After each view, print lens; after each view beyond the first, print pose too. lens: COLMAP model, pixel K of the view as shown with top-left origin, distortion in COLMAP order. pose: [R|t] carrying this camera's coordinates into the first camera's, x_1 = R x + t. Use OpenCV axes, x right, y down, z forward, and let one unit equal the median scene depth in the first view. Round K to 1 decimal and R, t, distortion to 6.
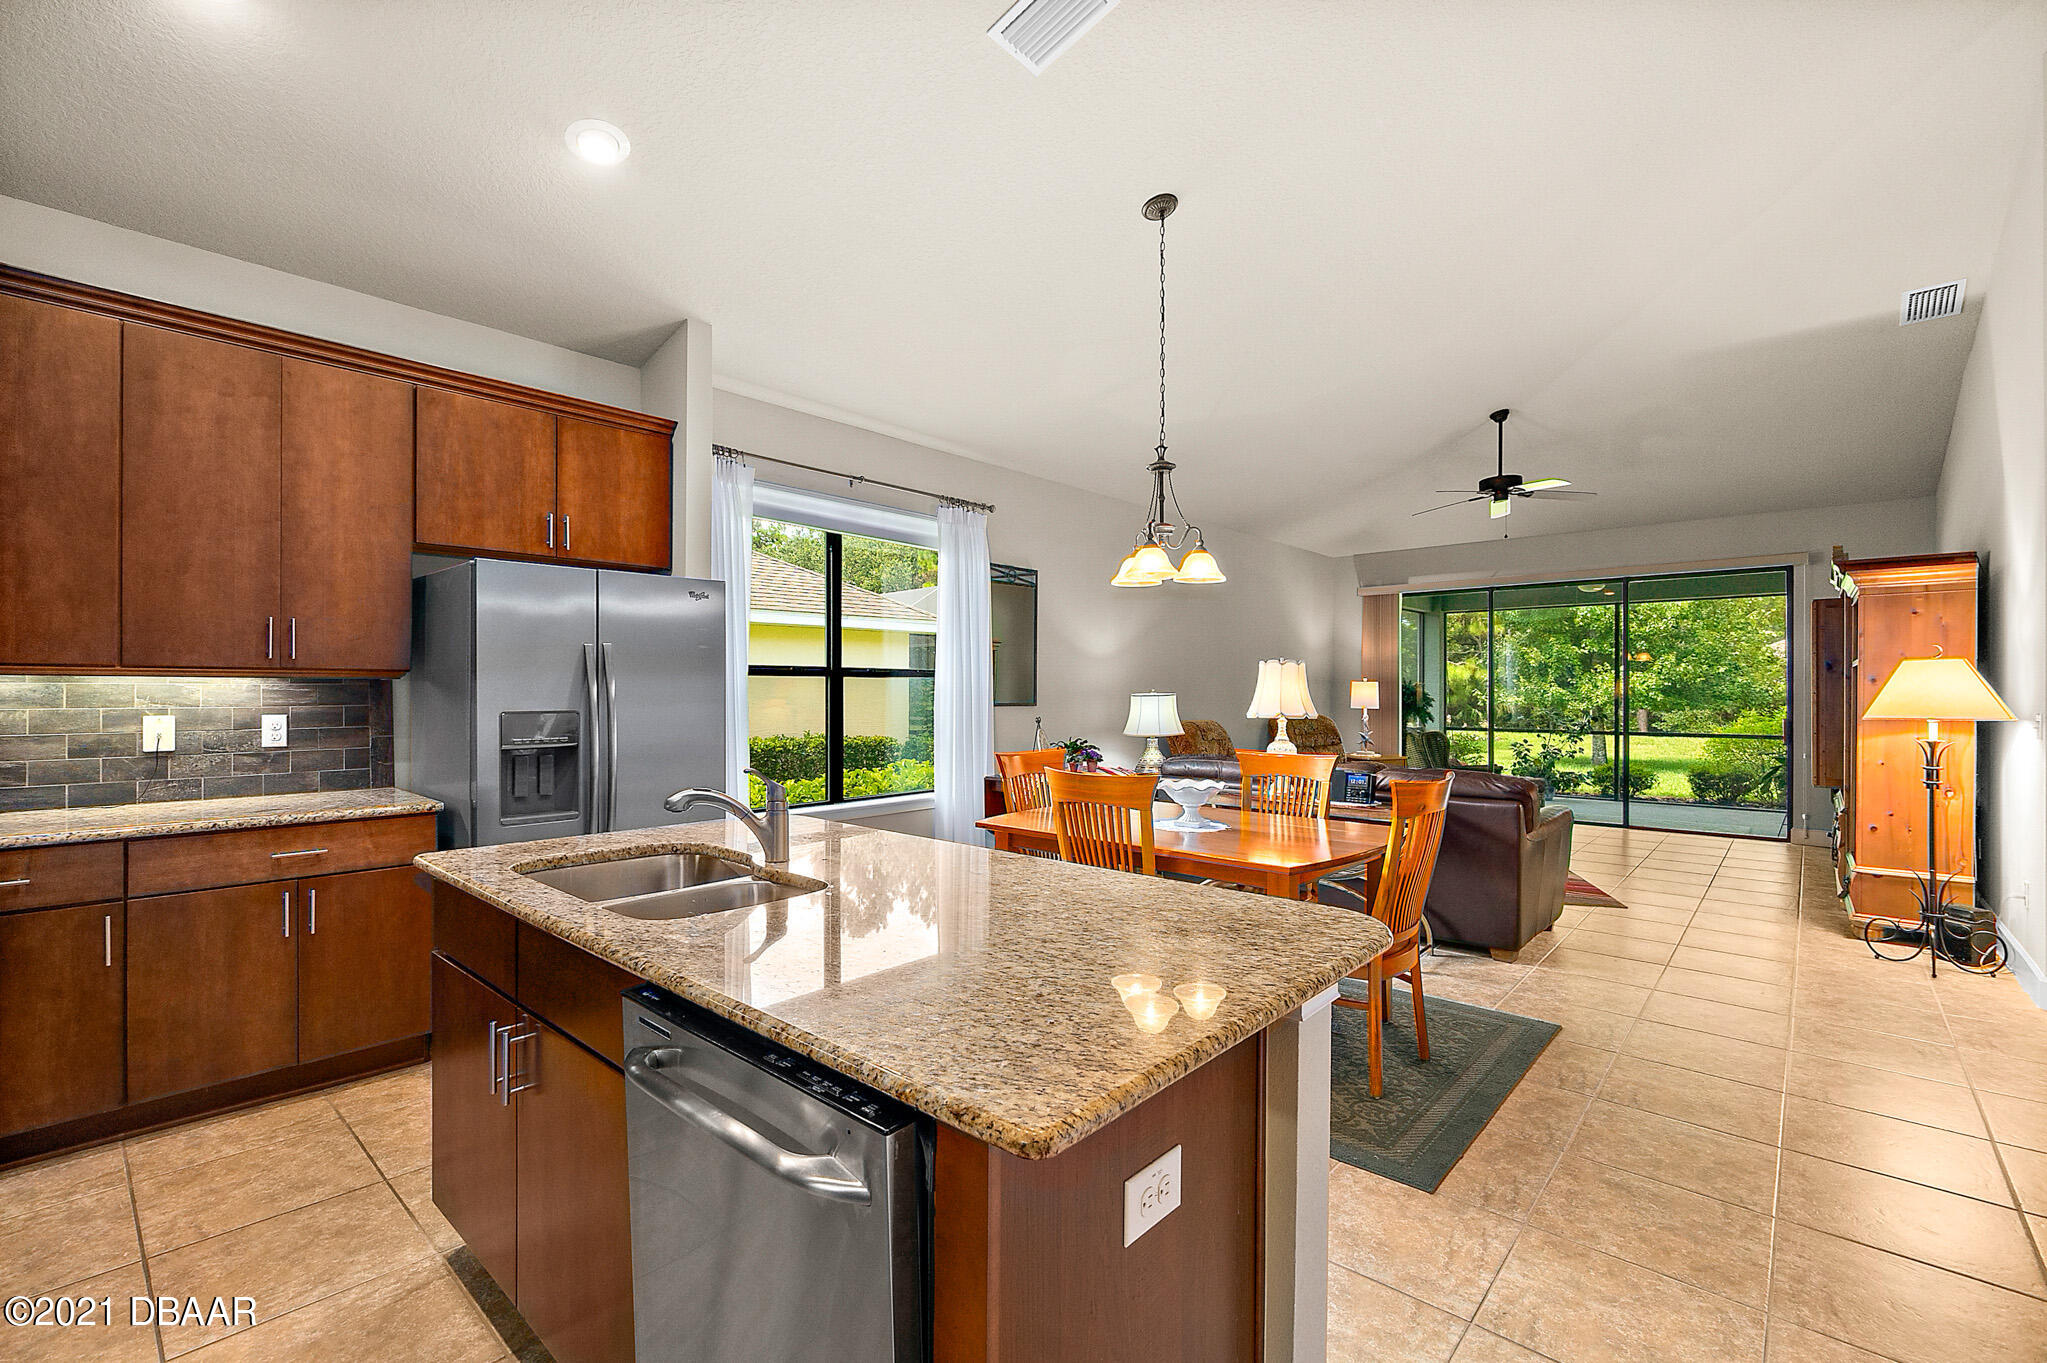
lens RADIAL K [[886.0, 0, 1021.2], [0, 886.0, 689.1], [0, 0, 1]] dist [-0.002924, -0.000079]
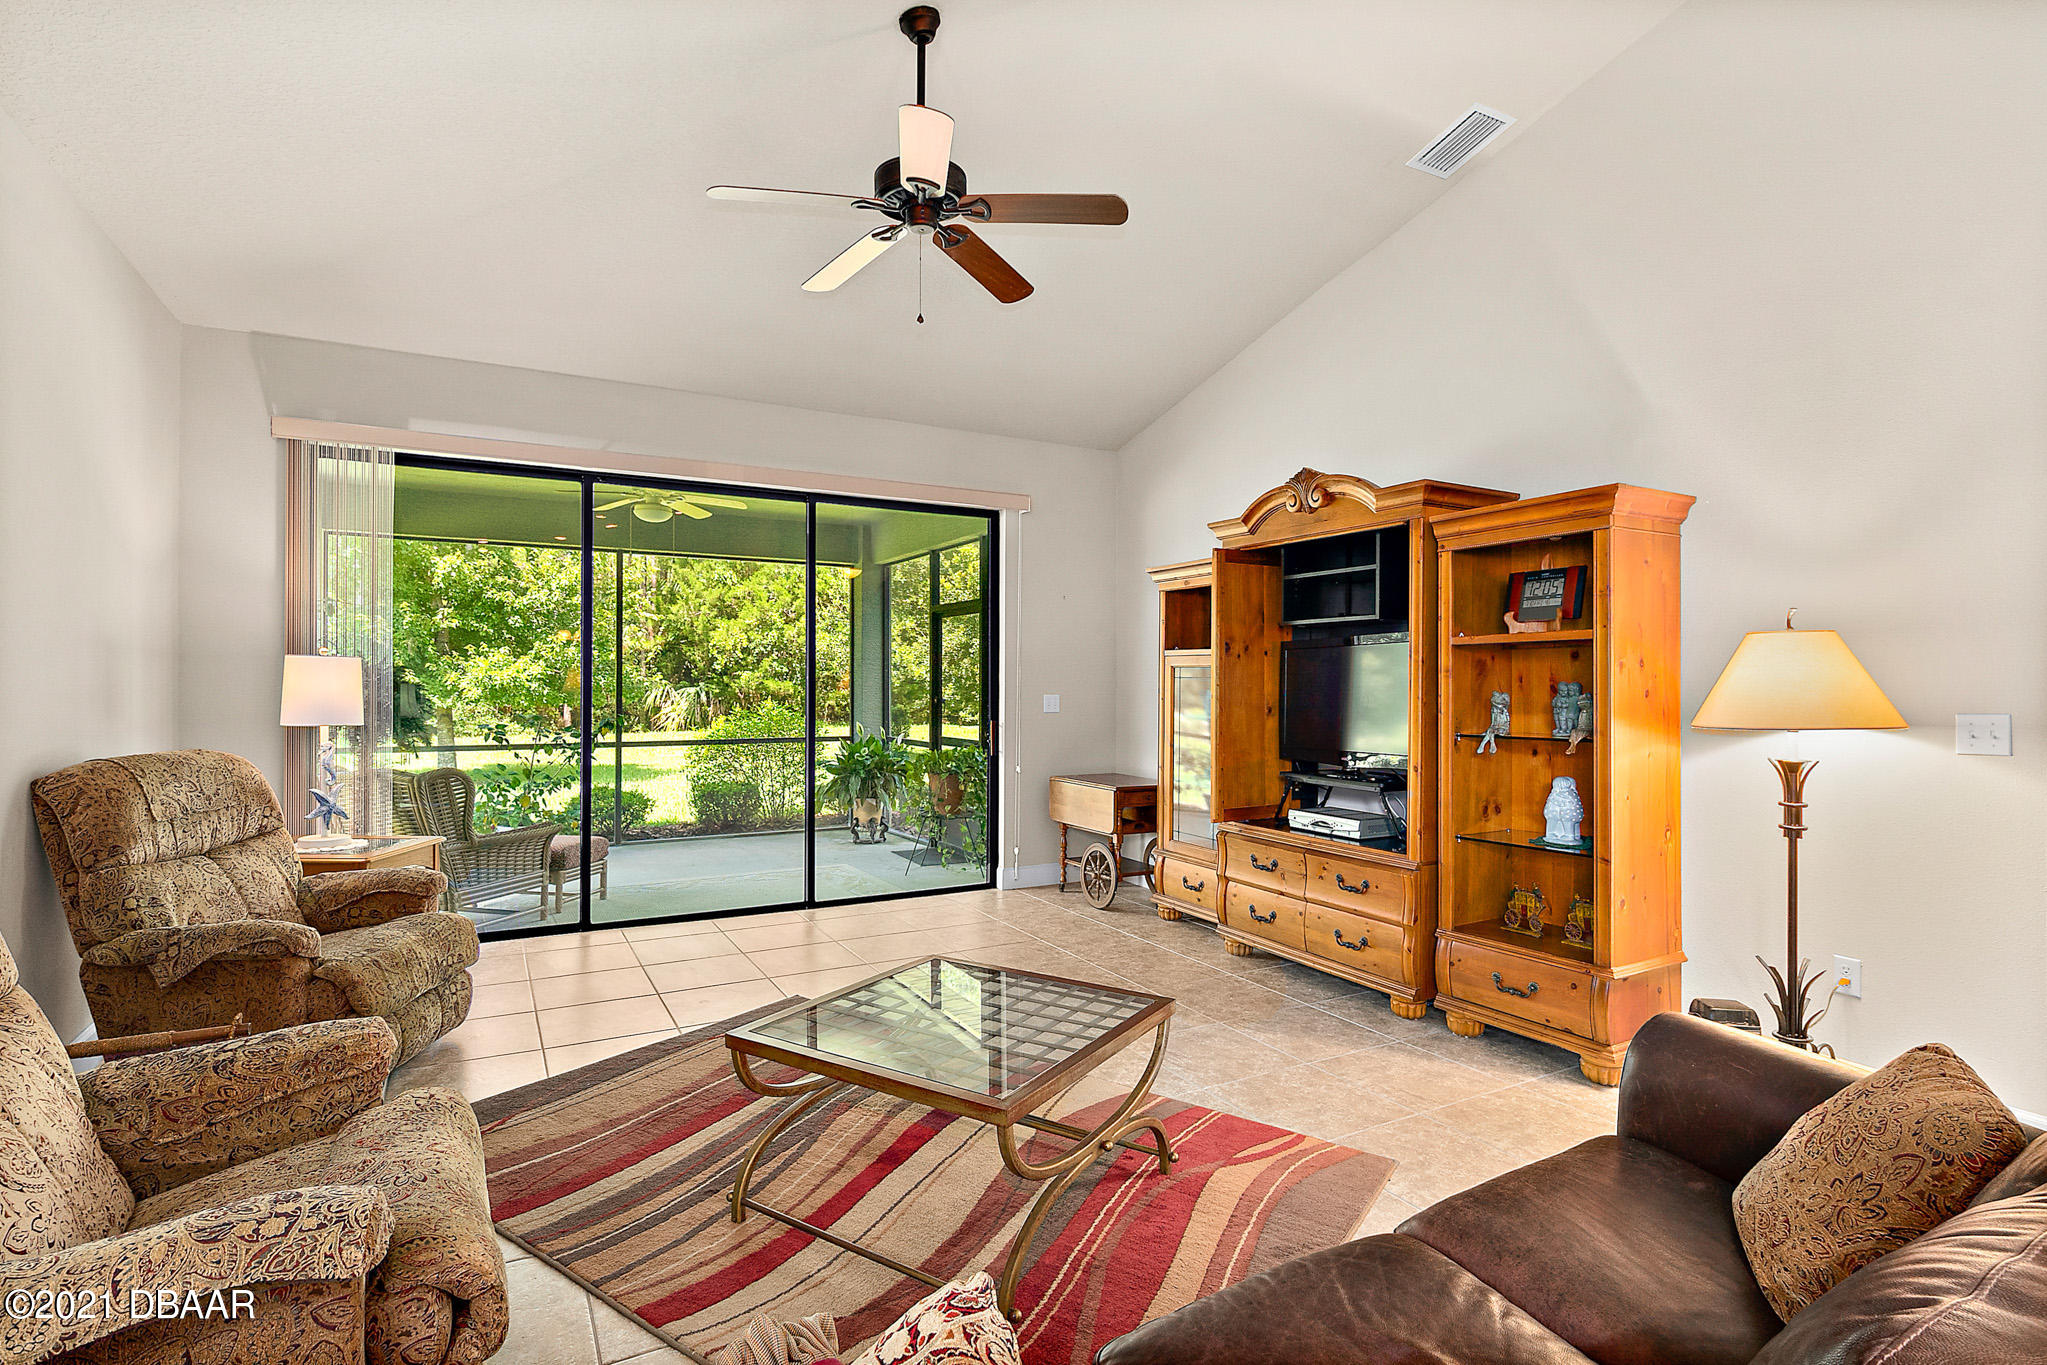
lens RADIAL K [[980.3, 0, 1014.0], [0, 980.3, 678.8], [0, 0, 1]] dist [-0.001653, 0.000174]
pose [[0.327028, 0.005719, 0.944997, 0.214188], [-0.005099, 0.999978, -0.004287, 0.006208], [-0.945001, -0.003417, 0.327050, 1.464688]]
